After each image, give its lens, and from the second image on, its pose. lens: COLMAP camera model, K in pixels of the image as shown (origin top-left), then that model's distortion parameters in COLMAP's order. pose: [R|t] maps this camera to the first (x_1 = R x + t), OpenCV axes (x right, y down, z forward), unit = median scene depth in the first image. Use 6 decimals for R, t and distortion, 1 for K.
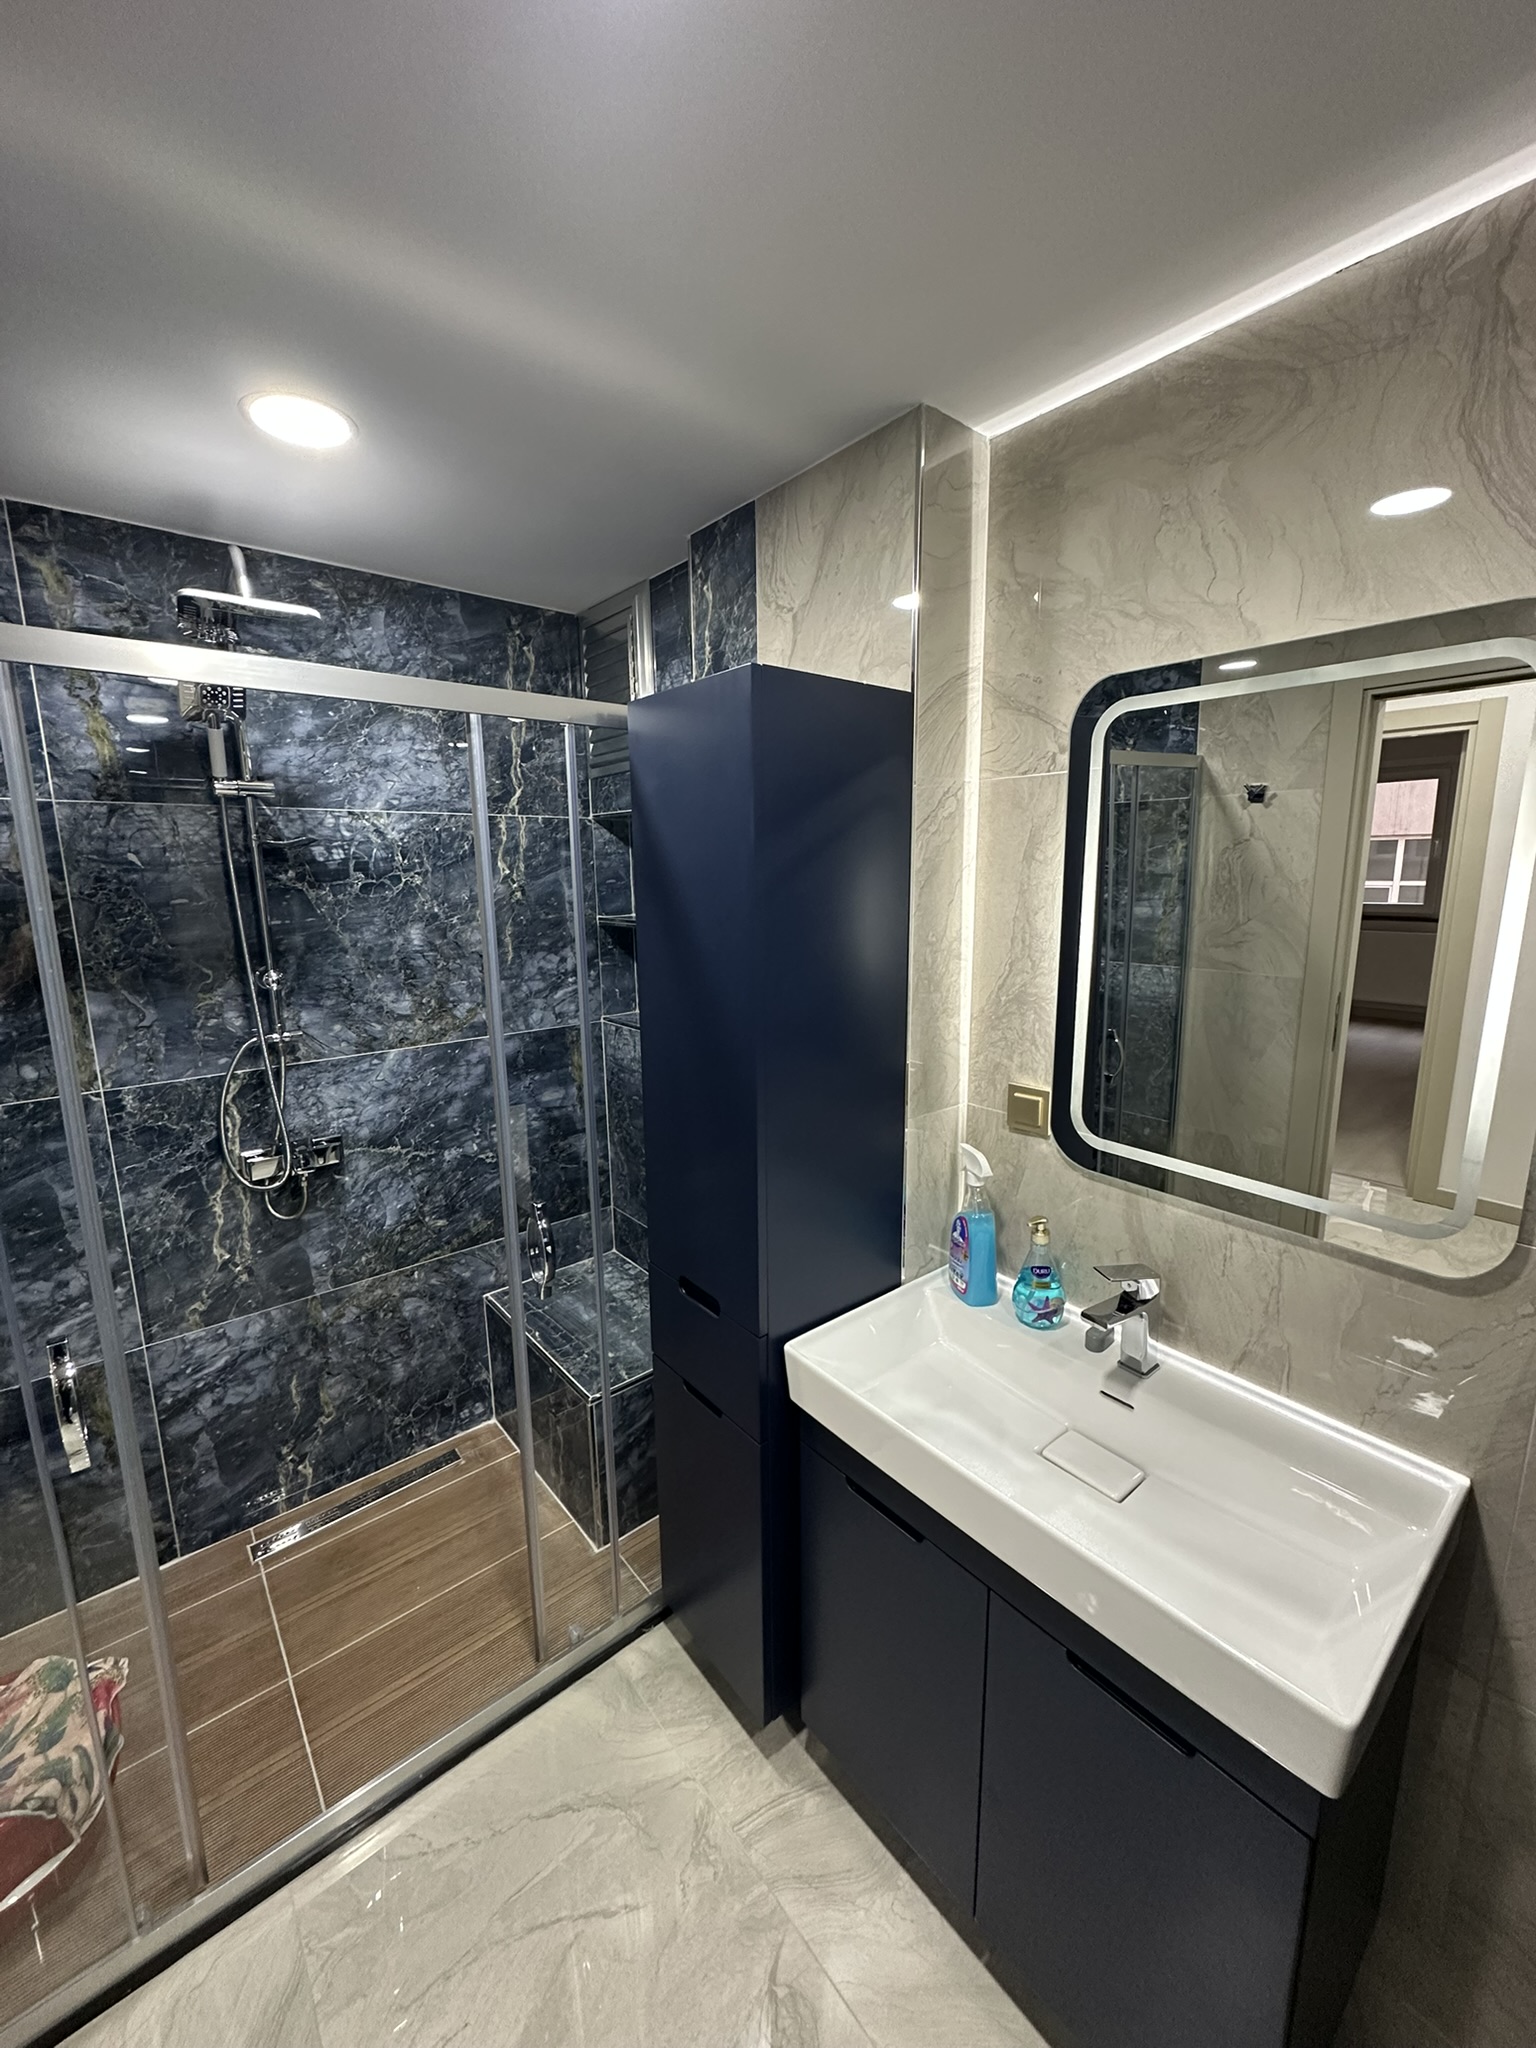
lens RADIAL K [[815.3, 0, 765.5], [0, 815.3, 1020.9], [0, 0, 1]] dist [-0.002746, 0.000813]
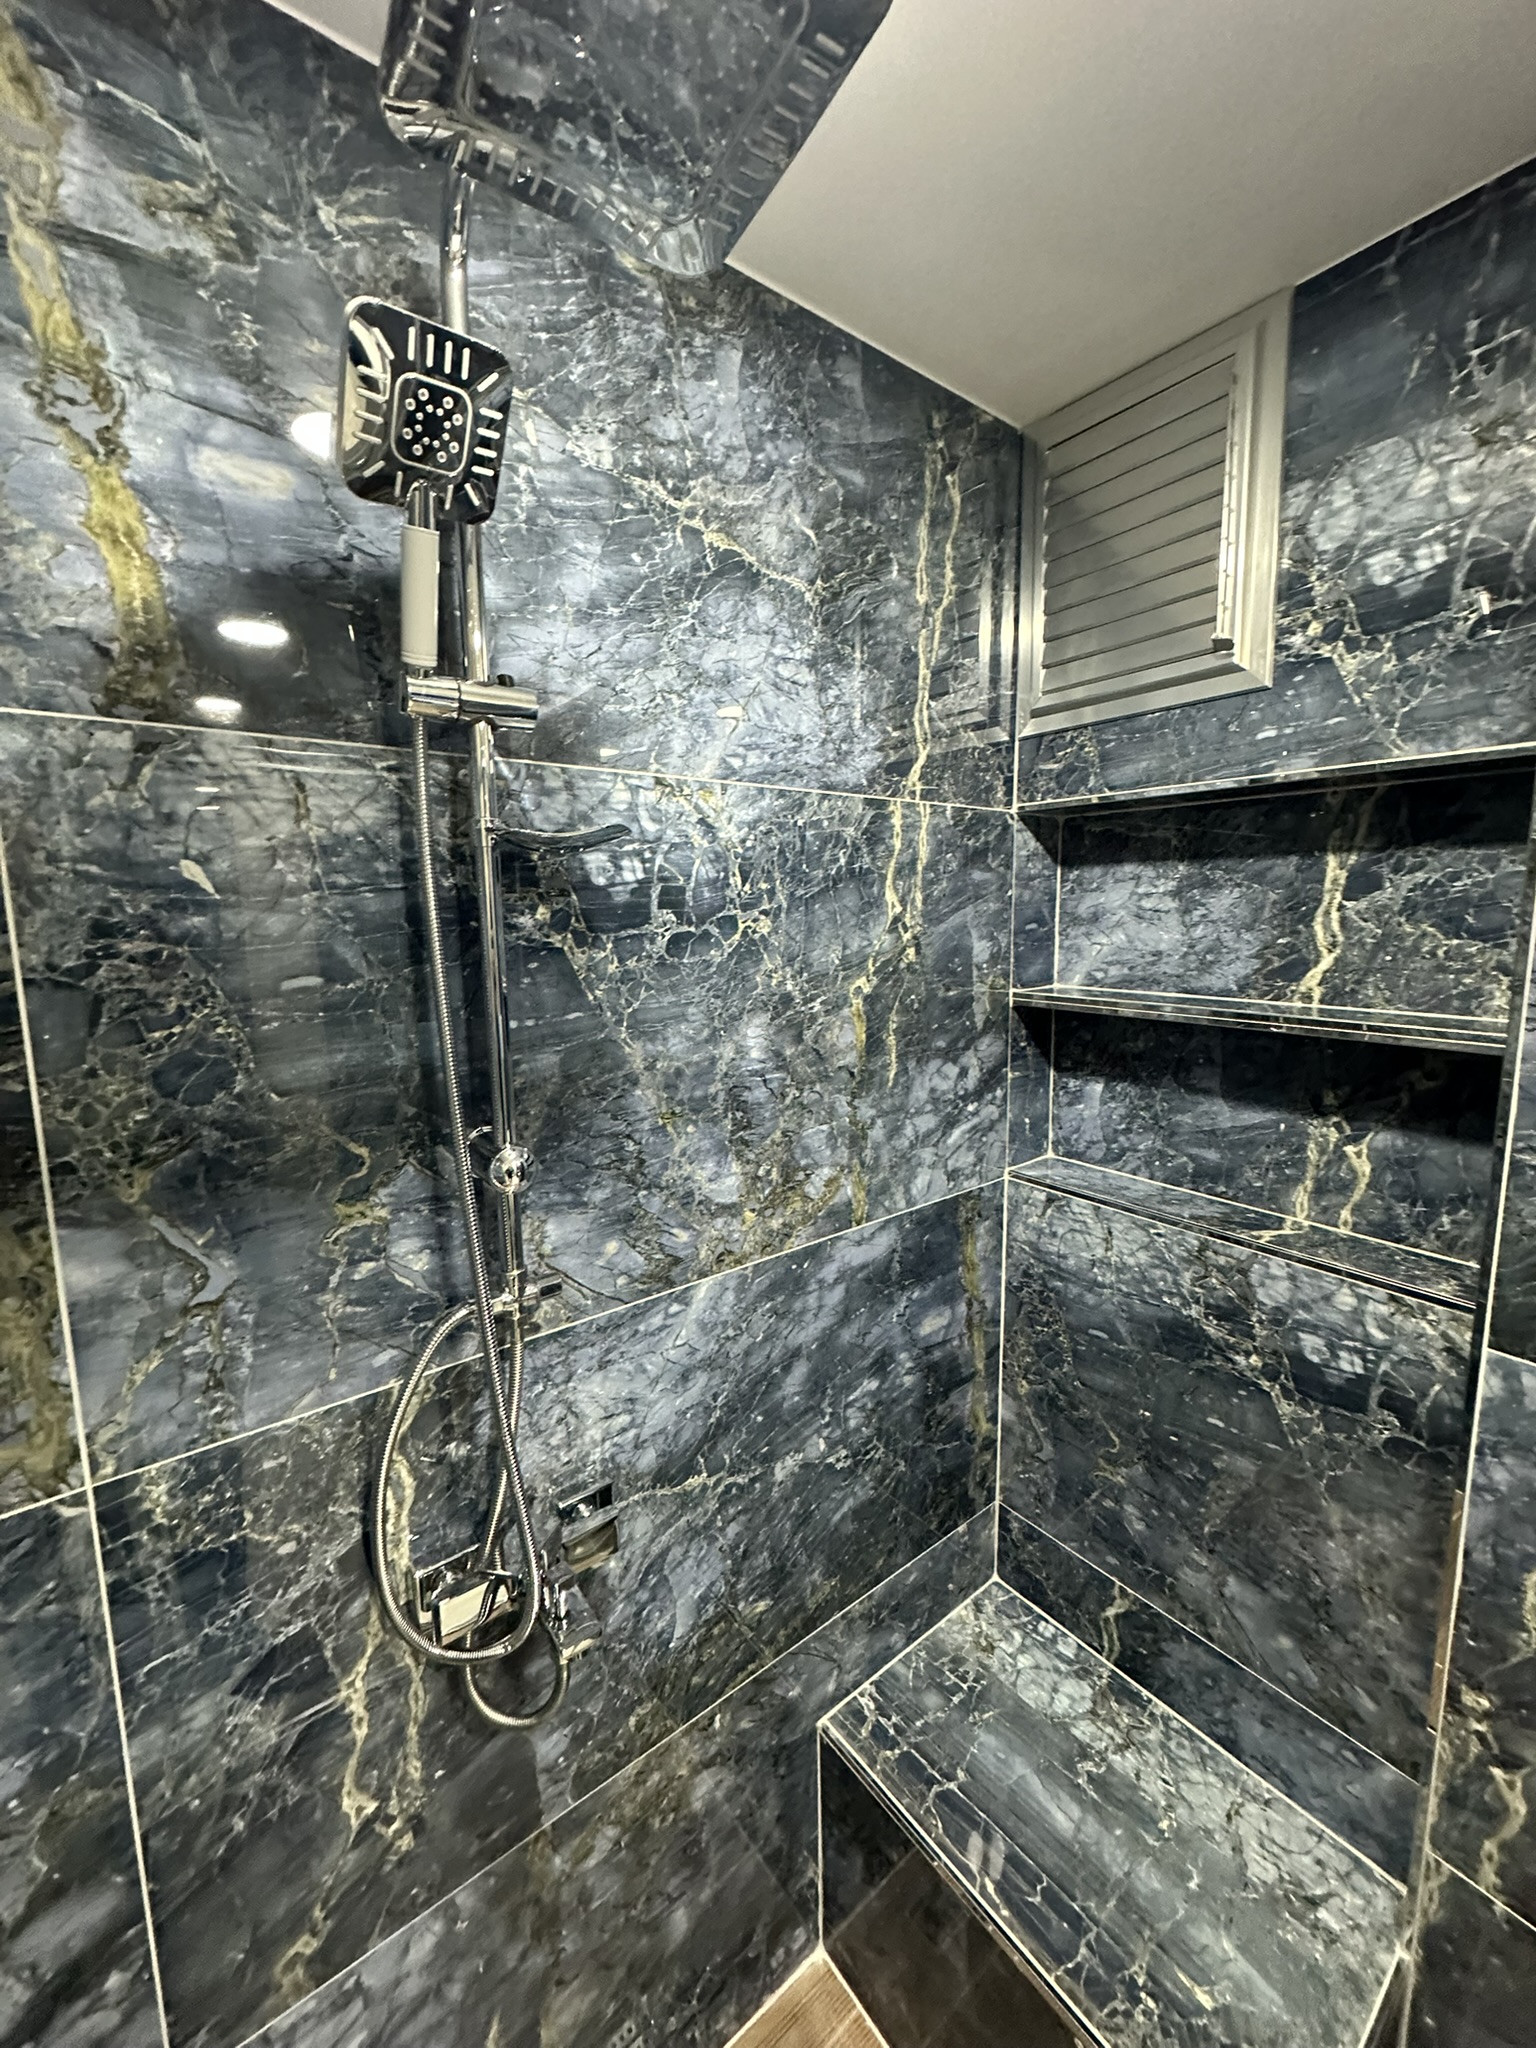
lens RADIAL K [[815.3, 0, 765.5], [0, 815.3, 1020.9], [0, 0, 1]] dist [-0.002746, 0.000813]
pose [[0.999209, 0.005471, -0.039389, -0.441480], [-0.007263, 0.998937, -0.045512, -0.103057], [0.039098, 0.045762, 0.998187, 0.565594]]
